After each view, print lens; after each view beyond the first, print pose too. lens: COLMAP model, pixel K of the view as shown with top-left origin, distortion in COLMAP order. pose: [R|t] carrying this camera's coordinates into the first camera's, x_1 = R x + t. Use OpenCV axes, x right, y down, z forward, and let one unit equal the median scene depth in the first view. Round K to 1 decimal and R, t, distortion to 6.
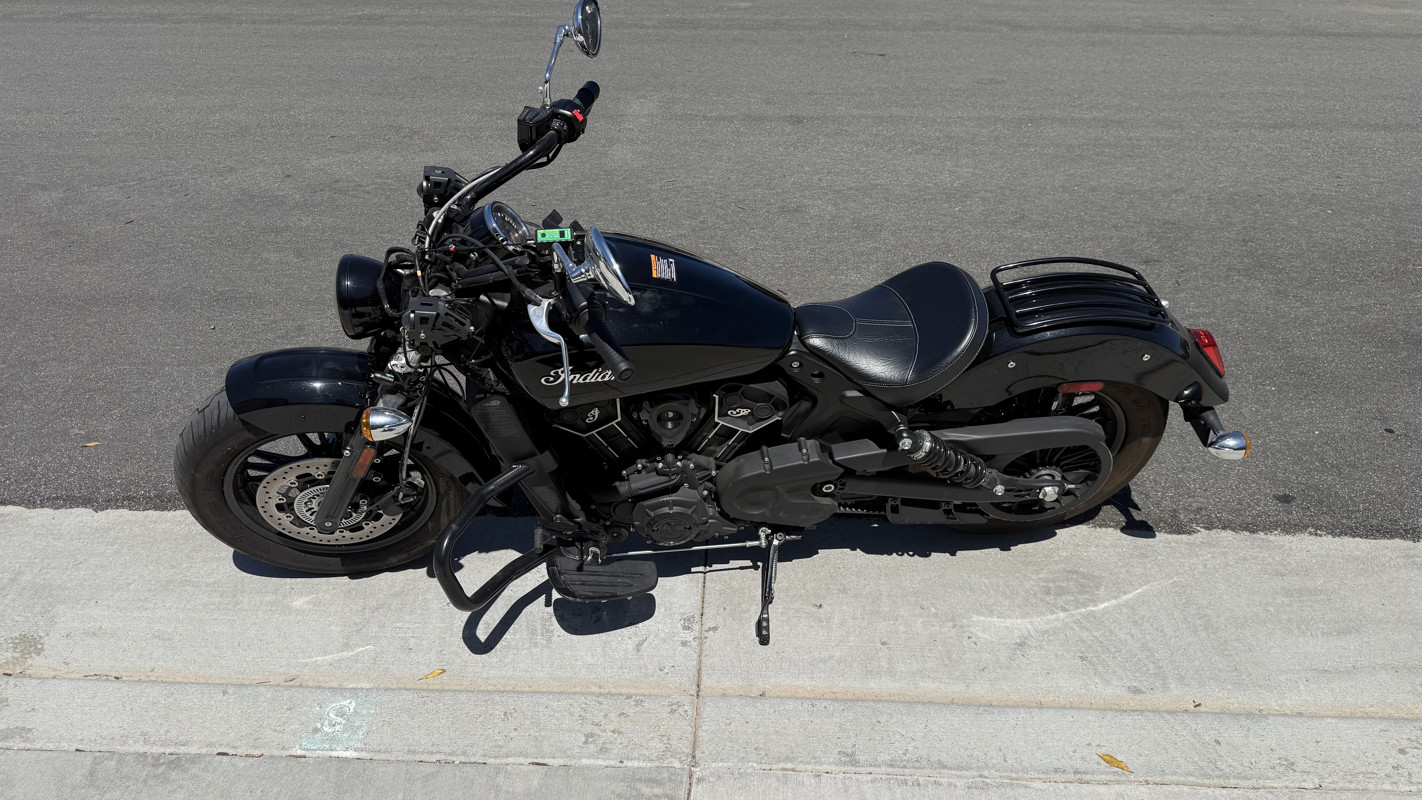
lens RADIAL K [[907.1, 0, 711.0], [0, 907.1, 400.0], [0, 0, 1]] dist [0.071176, -0.075180]
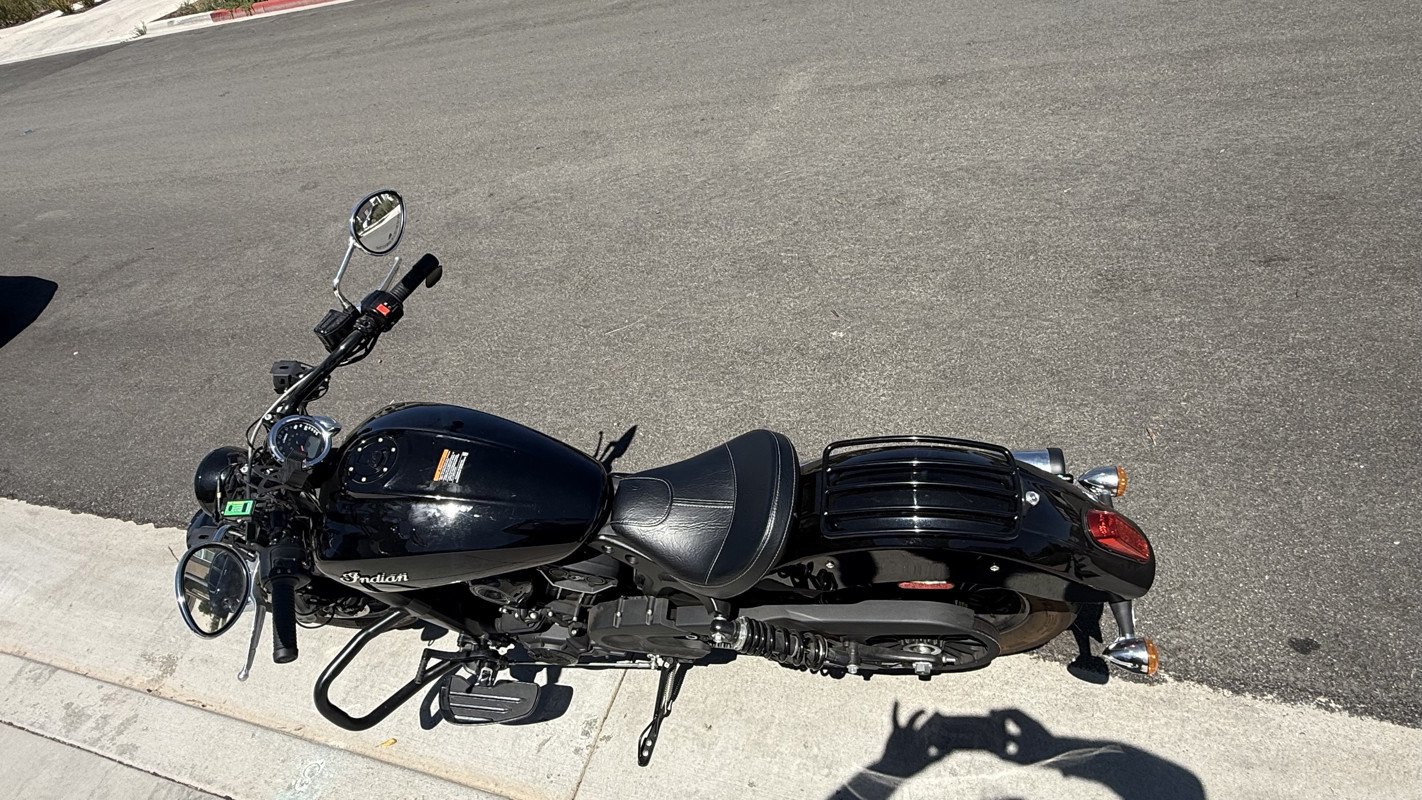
lens RADIAL K [[747.7, 0, 711.0], [0, 747.7, 400.0], [0, 0, 1]] dist [0.004472, 0.002177]
pose [[0.942953, 0.017883, -0.332446, 0.357971], [0.034388, 0.987984, 0.150683, -0.241667], [0.331146, -0.153519, 0.931007, 0.241809]]
